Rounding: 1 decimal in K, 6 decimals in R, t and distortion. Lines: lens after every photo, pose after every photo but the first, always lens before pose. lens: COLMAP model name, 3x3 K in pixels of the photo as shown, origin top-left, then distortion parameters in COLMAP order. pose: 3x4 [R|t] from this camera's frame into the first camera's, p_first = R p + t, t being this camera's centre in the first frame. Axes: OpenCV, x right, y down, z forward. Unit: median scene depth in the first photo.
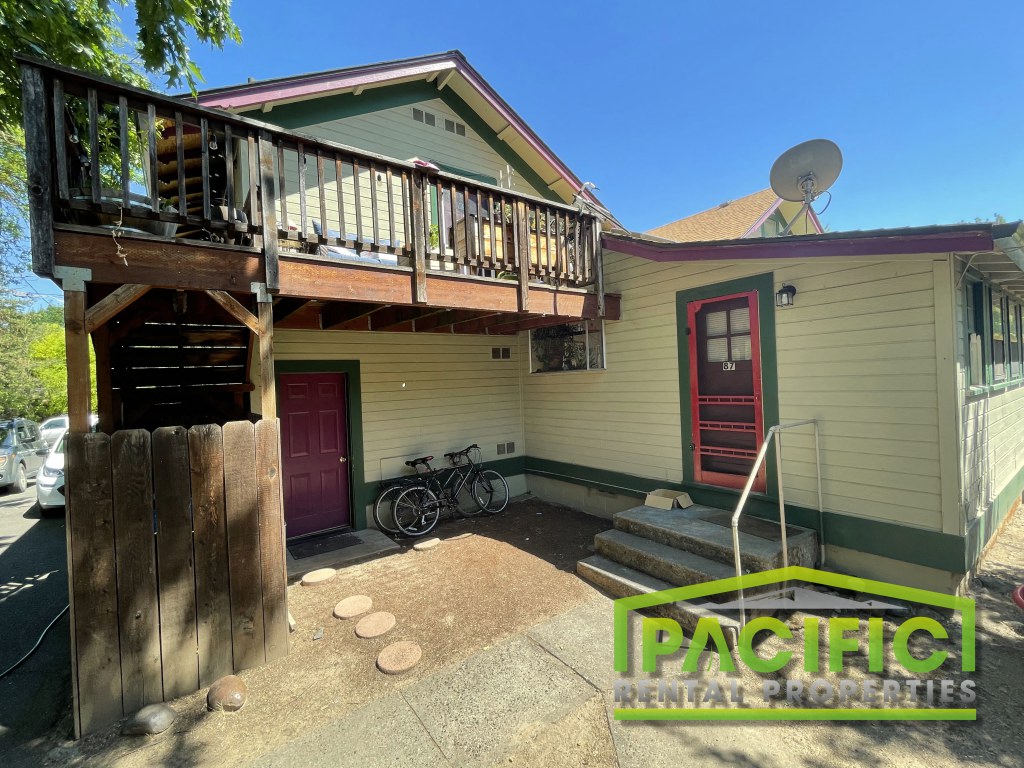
lens RADIAL K [[444.9, 0, 512.0], [0, 444.9, 384.0], [0, 0, 1]] dist [-0.000118, 0.000022]
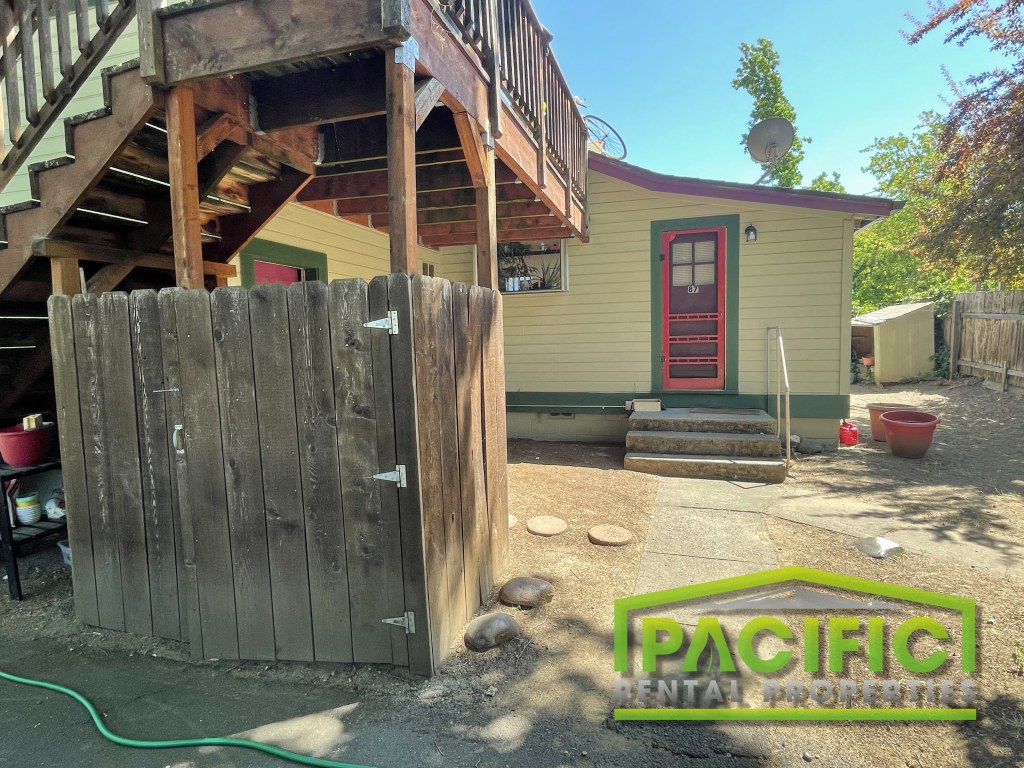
lens RADIAL K [[537.5, 0, 512.0], [0, 537.5, 384.0], [0, 0, 1]] dist [0.000447, -0.000008]
pose [[0.801657, -0.029337, 0.597063, -0.824826], [-0.004379, 0.998480, 0.054940, 0.145409], [-0.597768, -0.046657, 0.800311, 0.123708]]
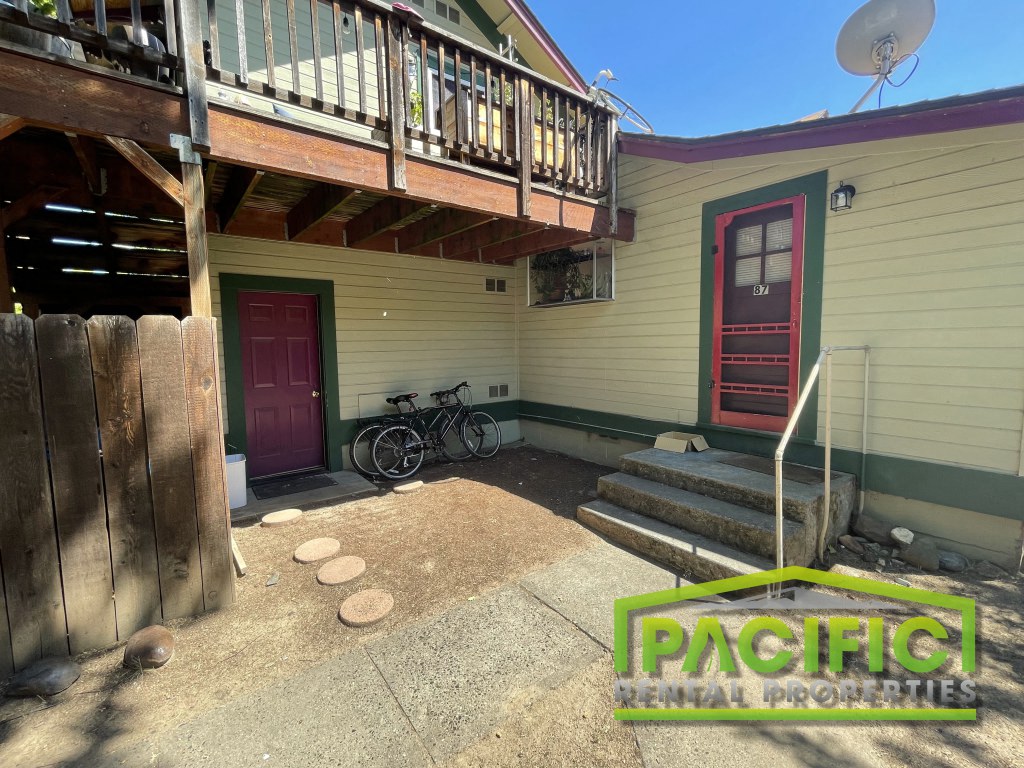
lens RADIAL K [[444.9, 0, 512.0], [0, 444.9, 384.0], [0, 0, 1]] dist [-0.000118, 0.000022]
pose [[0.999563, 0.024197, 0.016961, -0.003775], [-0.025525, 0.996217, 0.083070, 0.086526], [-0.014887, -0.083467, 0.996399, 0.142804]]
